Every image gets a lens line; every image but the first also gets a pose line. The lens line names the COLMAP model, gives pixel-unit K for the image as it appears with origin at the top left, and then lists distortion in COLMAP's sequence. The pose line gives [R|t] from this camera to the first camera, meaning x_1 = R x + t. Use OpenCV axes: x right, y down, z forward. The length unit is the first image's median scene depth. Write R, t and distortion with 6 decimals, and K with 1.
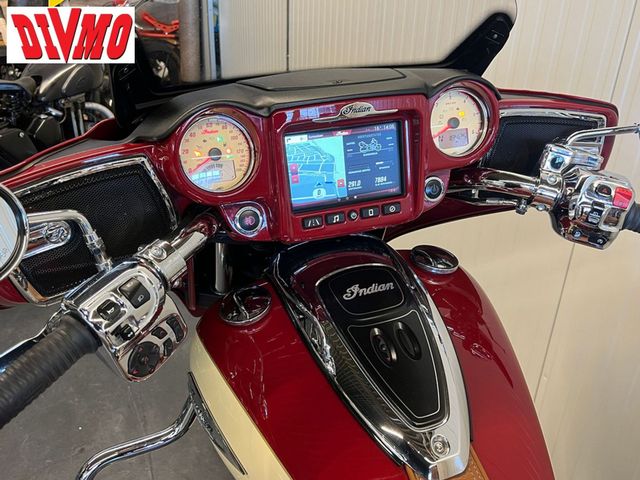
lens RADIAL K [[557.4, 0, 320.0], [0, 557.4, 240.0], [0, 0, 1]] dist [0.091798, -0.157406]
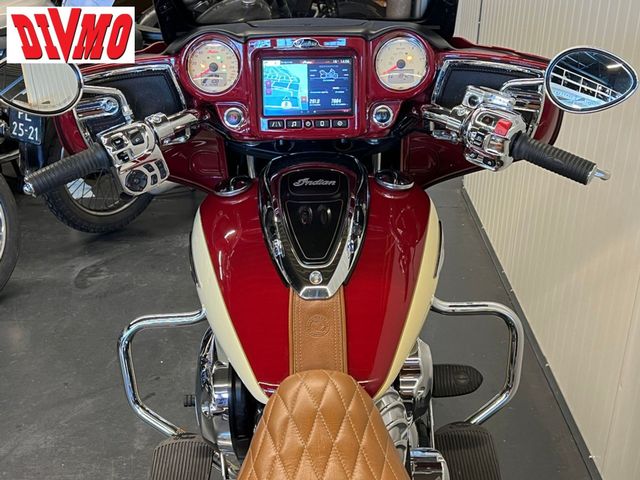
lens RADIAL K [[839.0, 0, 320.0], [0, 839.0, 240.0], [0, 0, 1]] dist [0.121347, -0.006570]
pose [[0.926702, 0.140510, -0.348540, 0.830793], [-0.163479, 0.985844, -0.037229, 0.302634], [0.338375, 0.091480, 0.936554, -0.863259]]
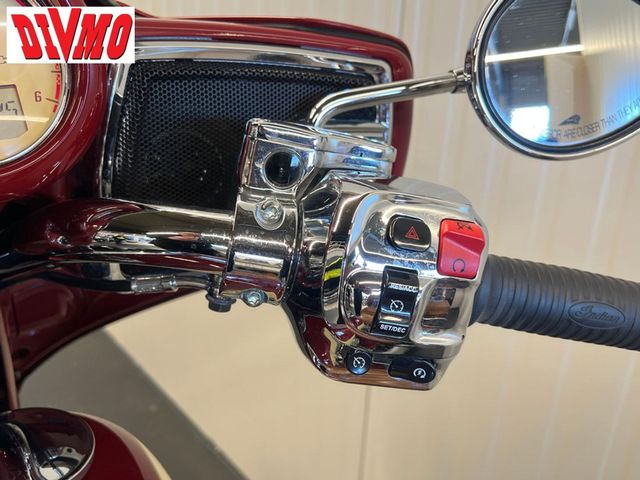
lens RADIAL K [[557.4, 0, 320.0], [0, 557.4, 240.0], [0, 0, 1]] dist [0.091798, -0.157406]
pose [[0.944819, -0.112622, 0.307625, 0.340770], [0.133873, 0.989796, -0.048800, -0.072675], [-0.298990, 0.087290, 0.950255, 0.682213]]
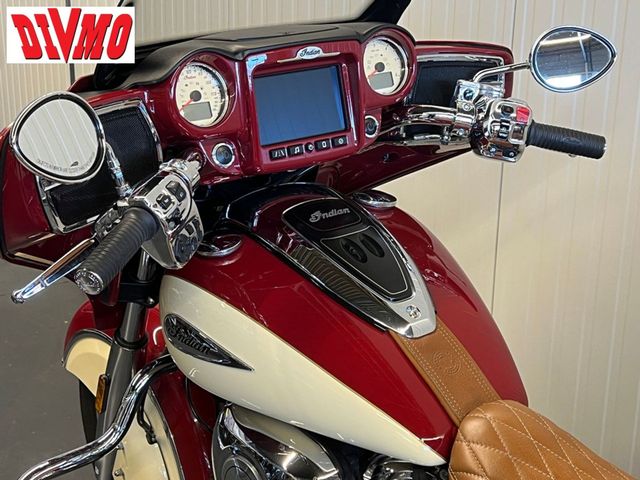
lens RADIAL K [[1028.9, 0, 320.0], [0, 1028.9, 240.0], [0, 0, 1]] dist [0.199570, -0.005760]
pose [[0.964053, -0.094680, 0.248268, -0.458572], [0.128950, 0.983665, -0.125598, 0.406823], [-0.232321, 0.153098, 0.960515, -0.989929]]
